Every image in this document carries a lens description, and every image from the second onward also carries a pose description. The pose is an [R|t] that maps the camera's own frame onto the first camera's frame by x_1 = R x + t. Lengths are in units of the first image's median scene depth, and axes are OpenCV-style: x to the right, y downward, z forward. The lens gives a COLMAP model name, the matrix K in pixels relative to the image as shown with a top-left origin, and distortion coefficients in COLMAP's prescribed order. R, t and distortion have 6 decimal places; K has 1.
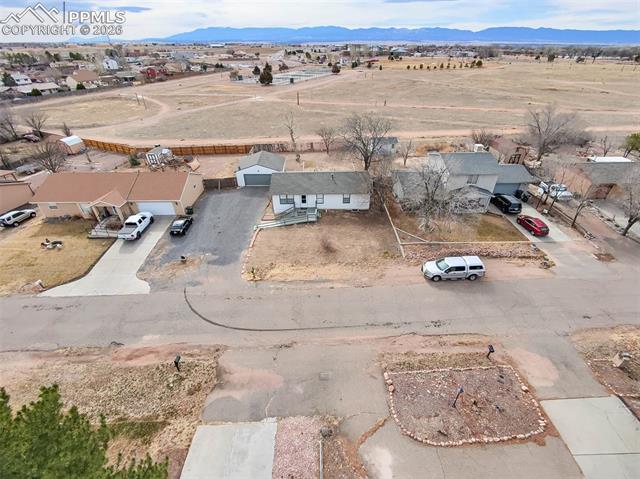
lens RADIAL K [[297.6, 0, 325.8], [0, 297.6, 244.4], [0, 0, 1]] dist [-0.001349, -0.004135]
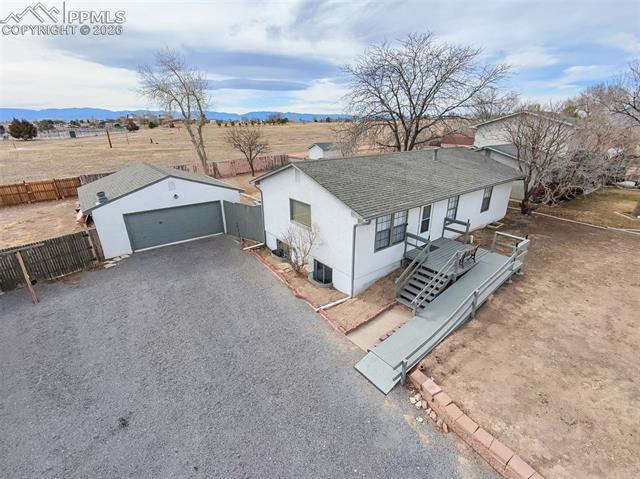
lens RADIAL K [[297.6, 0, 325.8], [0, 297.6, 244.4], [0, 0, 1]] dist [-0.001349, -0.004135]
pose [[0.797489, -0.227796, 0.558677, -0.345934], [0.340047, 0.934604, -0.104326, -0.128688], [-0.498377, 0.273176, 0.822797, 0.791571]]
